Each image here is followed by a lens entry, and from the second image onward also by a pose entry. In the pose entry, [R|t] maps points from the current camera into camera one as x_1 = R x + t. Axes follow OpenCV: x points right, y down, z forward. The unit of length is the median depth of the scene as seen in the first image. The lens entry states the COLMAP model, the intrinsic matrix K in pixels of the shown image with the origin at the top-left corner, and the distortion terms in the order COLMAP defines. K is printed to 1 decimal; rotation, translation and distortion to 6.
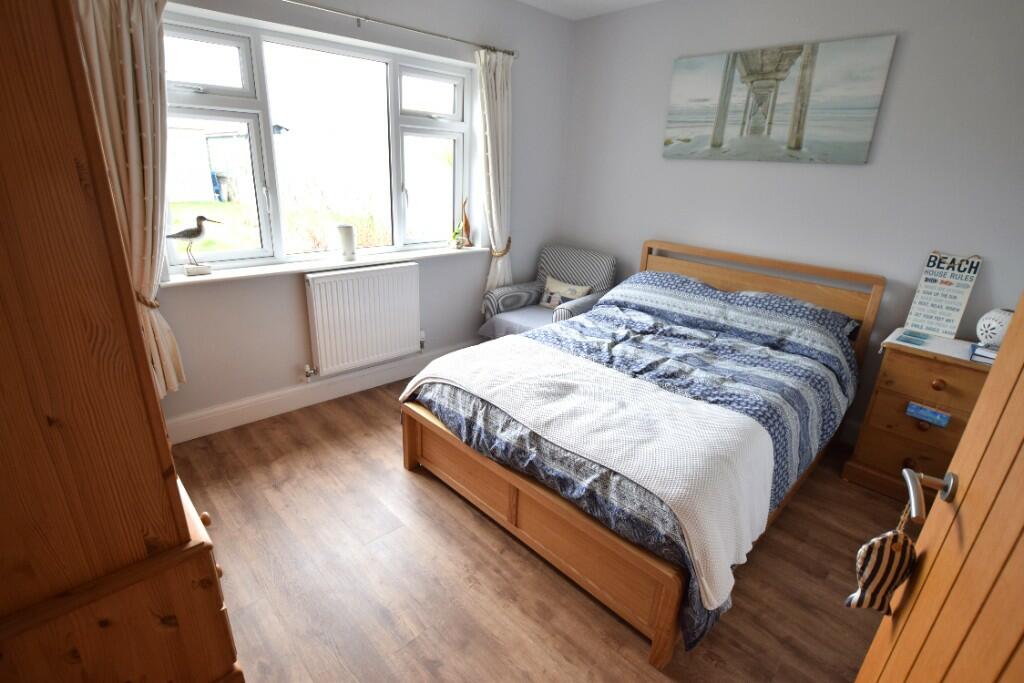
lens RADIAL K [[494.3, 0, 512.6], [0, 494.3, 342.2], [0, 0, 1]] dist [-0.016246, -0.000073]
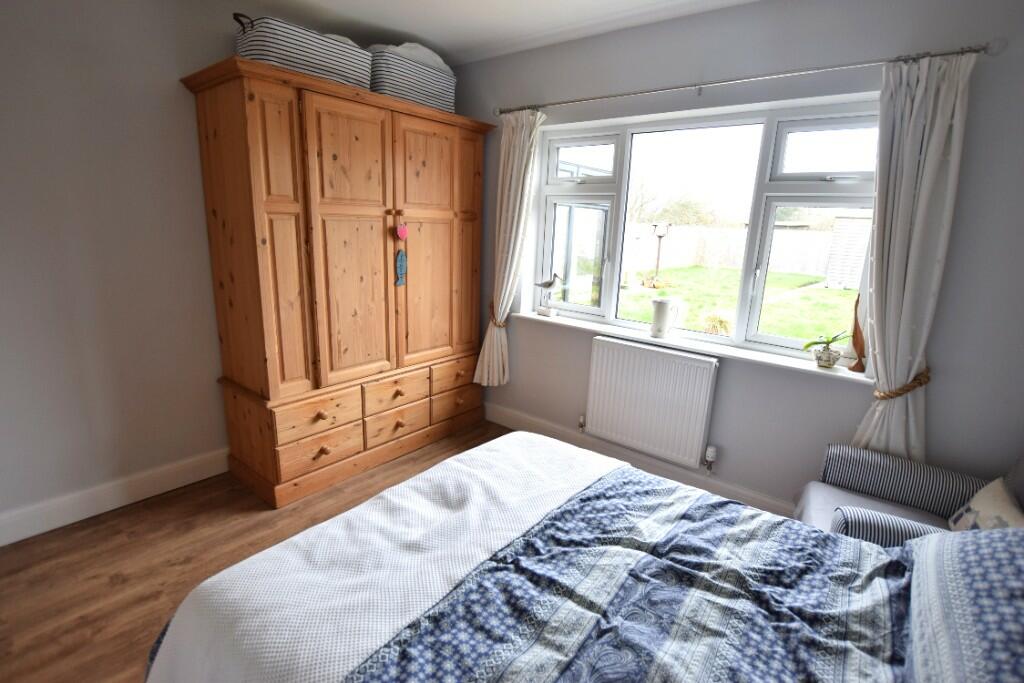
lens RADIAL K [[494.3, 0, 513.4], [0, 494.3, 338.9], [0, 0, 1]] dist [-0.016246, -0.000073]
pose [[0.129252, 0.189919, -0.973255, 0.667328], [-0.371763, 0.919181, 0.129996, -0.223049], [0.919286, 0.345018, 0.189411, 0.695822]]
